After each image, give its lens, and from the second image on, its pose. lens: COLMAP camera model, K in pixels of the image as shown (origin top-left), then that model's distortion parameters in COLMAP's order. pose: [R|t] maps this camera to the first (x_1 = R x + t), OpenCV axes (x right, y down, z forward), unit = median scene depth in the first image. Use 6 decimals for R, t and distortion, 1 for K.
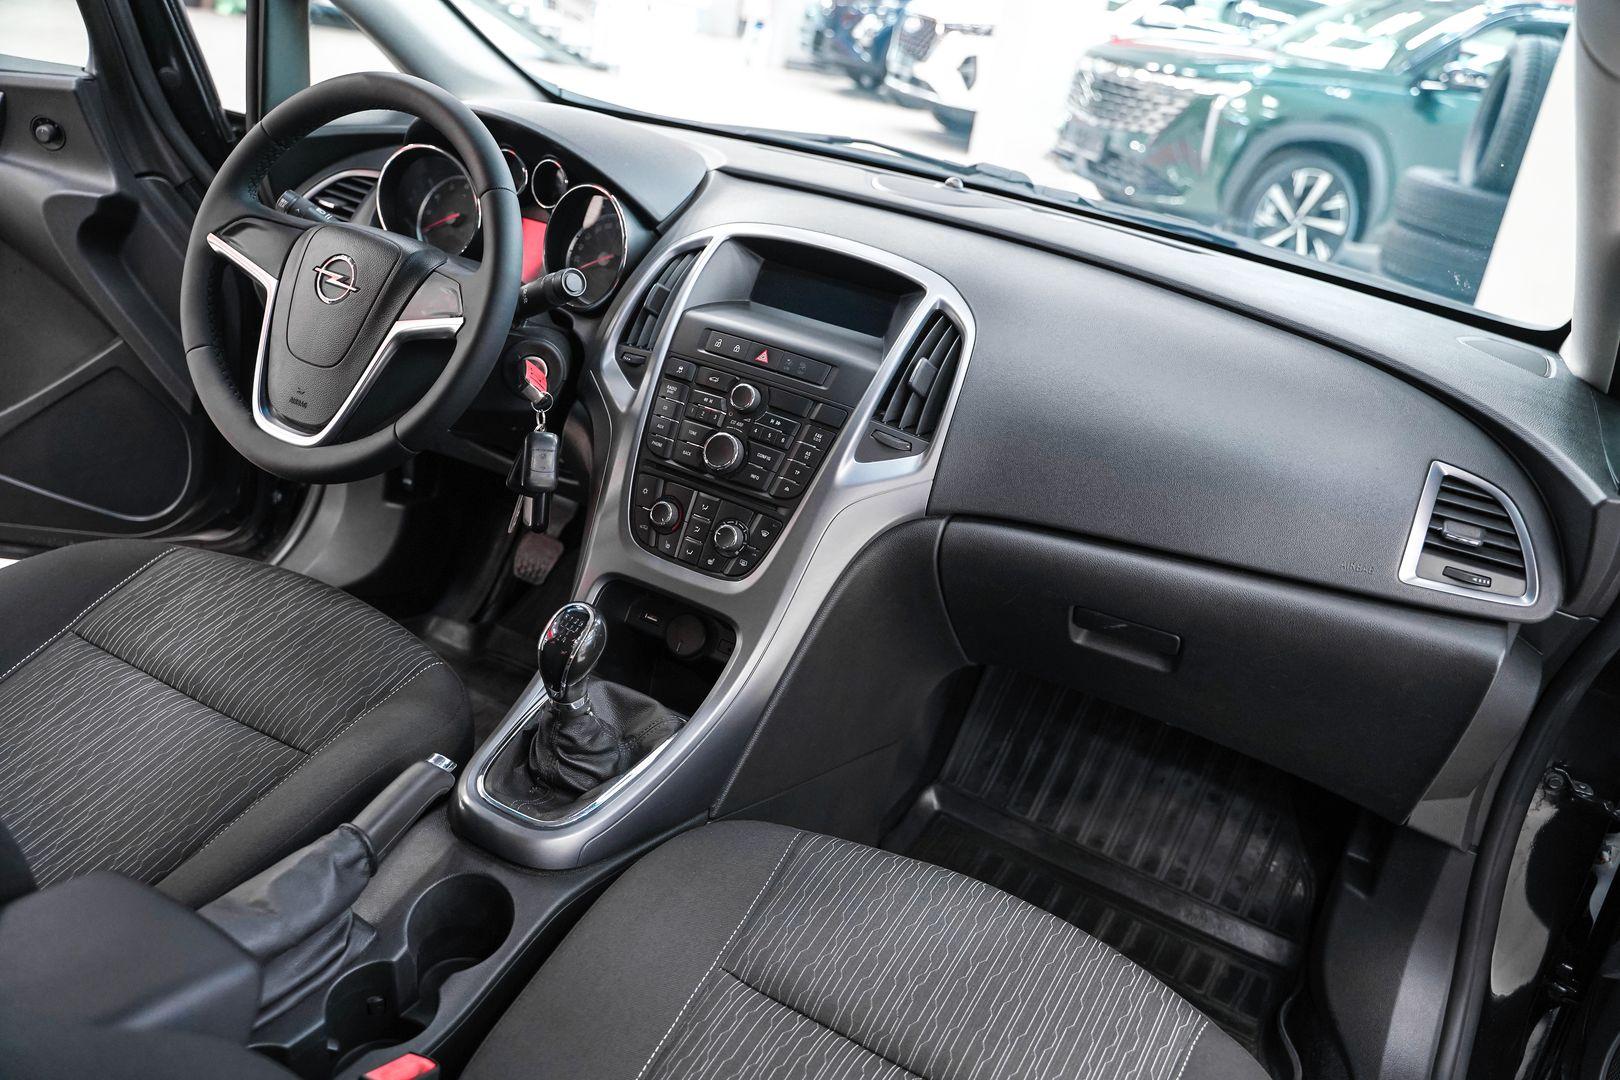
lens RADIAL K [[1317.1, 0, 810.0], [0, 1317.1, 540.0], [0, 0, 1]] dist [-0.116115, 0.086203]
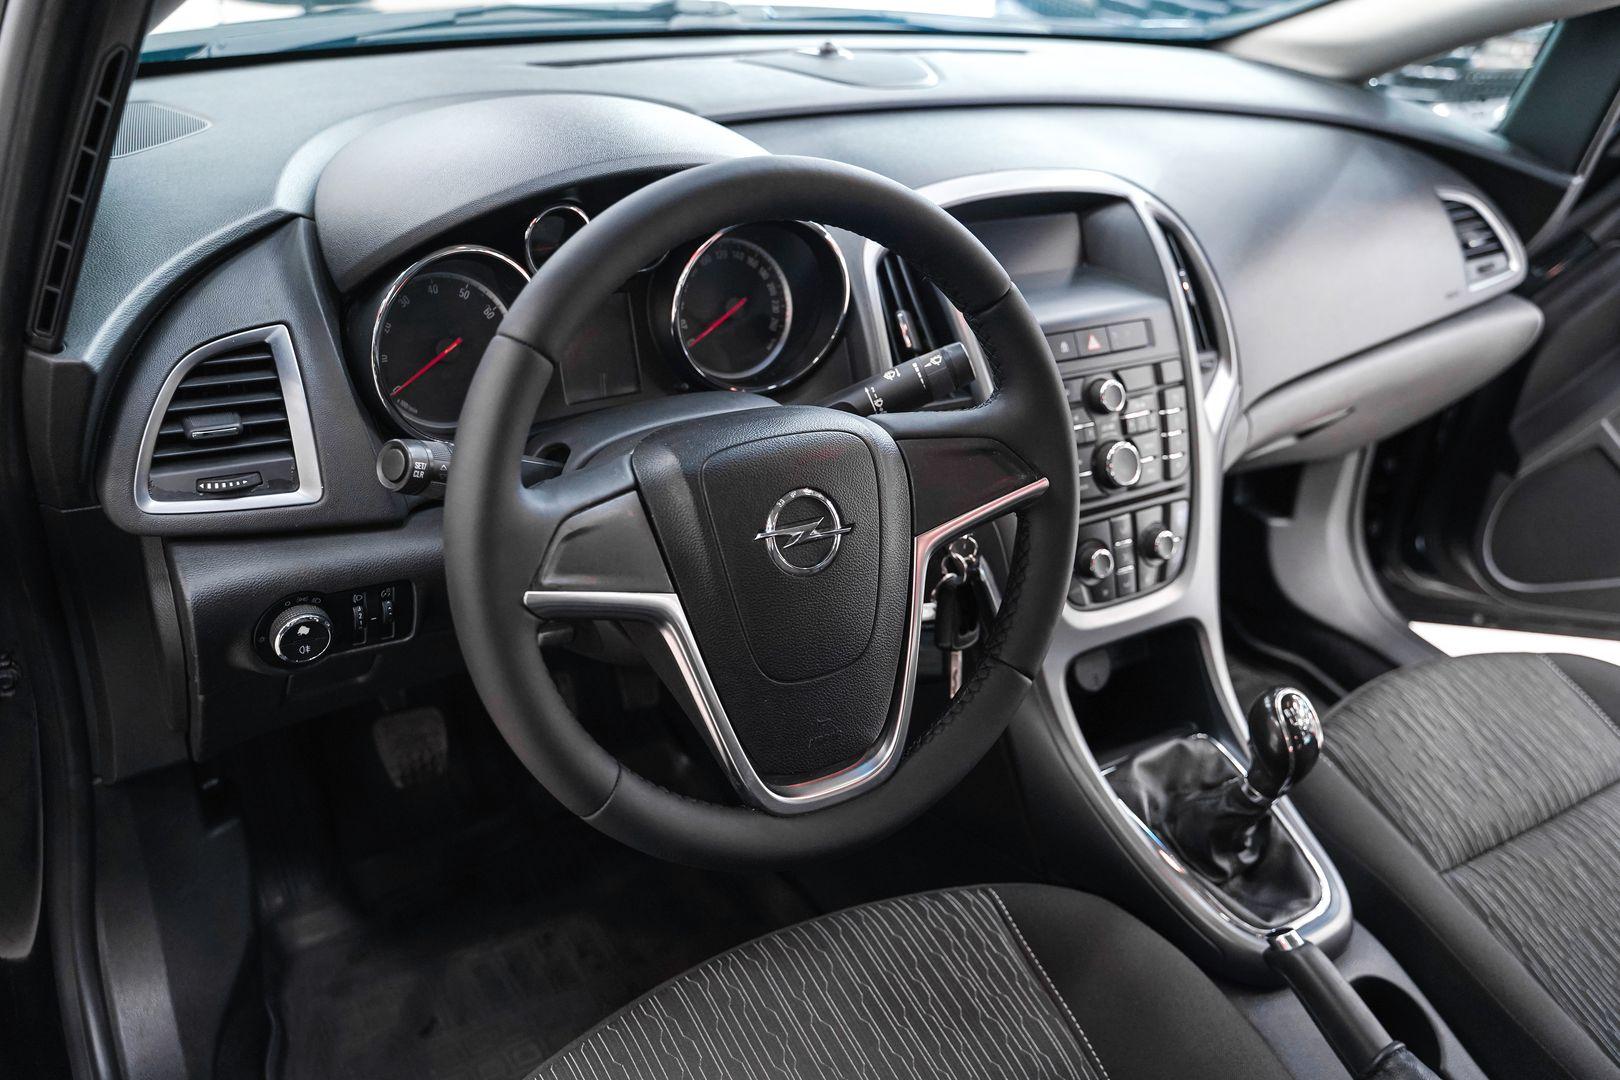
lens RADIAL K [[1343.5, 0, 810.0], [0, 1343.5, 540.0], [0, 0, 1]] dist [-0.072776, 0.007372]
pose [[0.509141, -0.531480, 0.676982, -0.776740], [0.328774, 0.847013, 0.417704, -0.450731], [-0.795414, 0.009903, 0.605986, 0.624937]]
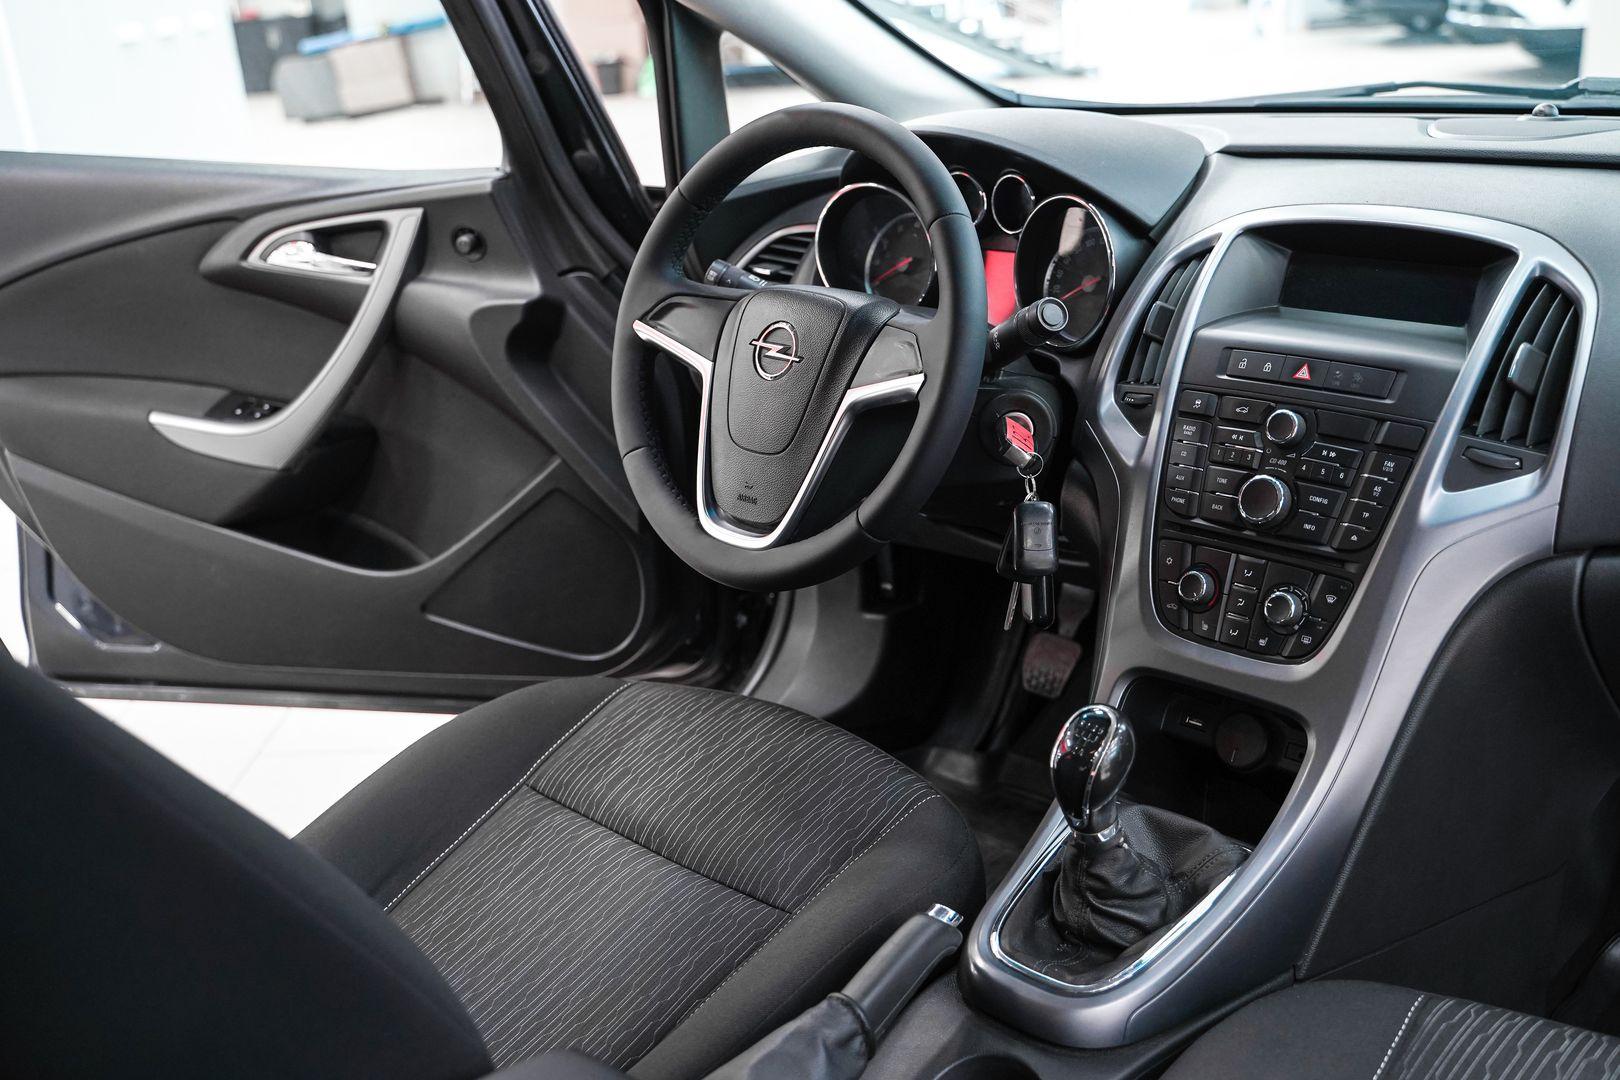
lens RADIAL K [[1627.6, 0, 806.5], [0, 1627.6, 521.5], [0, 0, 1]] dist [-0.061914, 0.096457]
pose [[0.931941, -0.111431, -0.345063, 0.011052], [0.082622, 0.991834, -0.097149, 0.016302], [0.353070, 0.062028, 0.933538, 0.010056]]
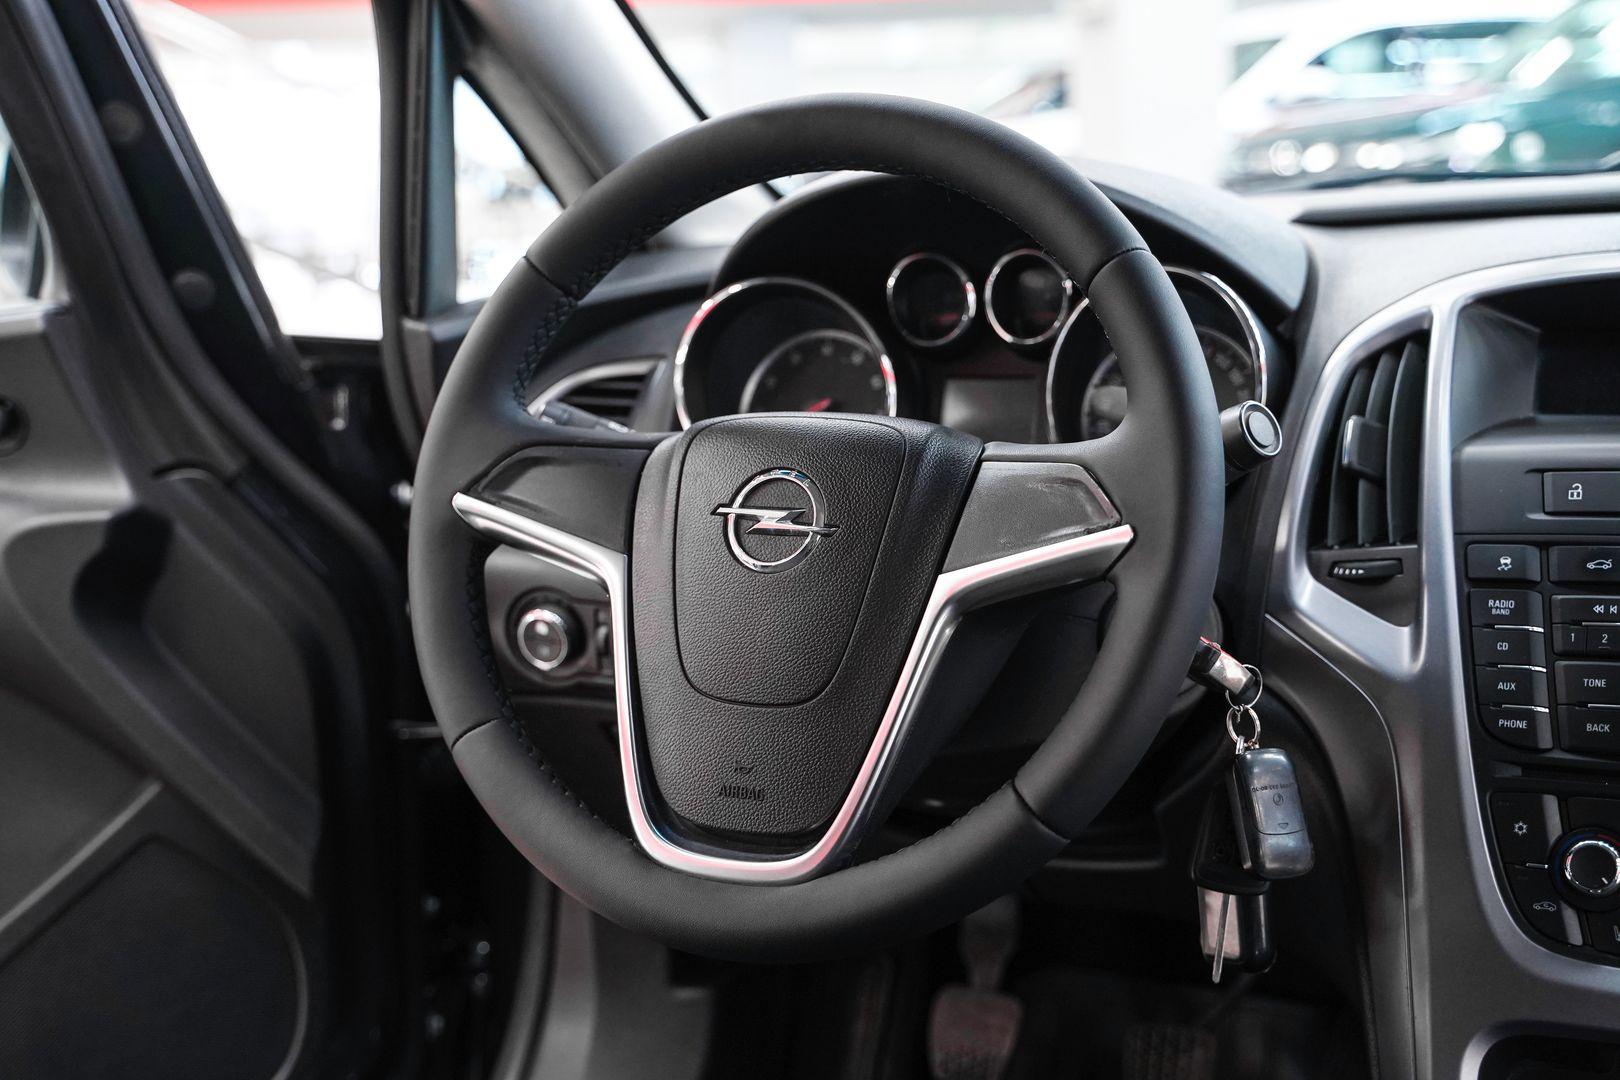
lens RADIAL K [[1860.7, 0, 800.4], [0, 1860.7, 540.9], [0, 0, 1]] dist [0.014835, 0.035669]
pose [[0.978146, -0.207897, 0.003023, -0.358139], [0.203671, 0.955137, -0.215016, -0.044790], [0.041814, 0.210933, 0.976606, 0.331603]]
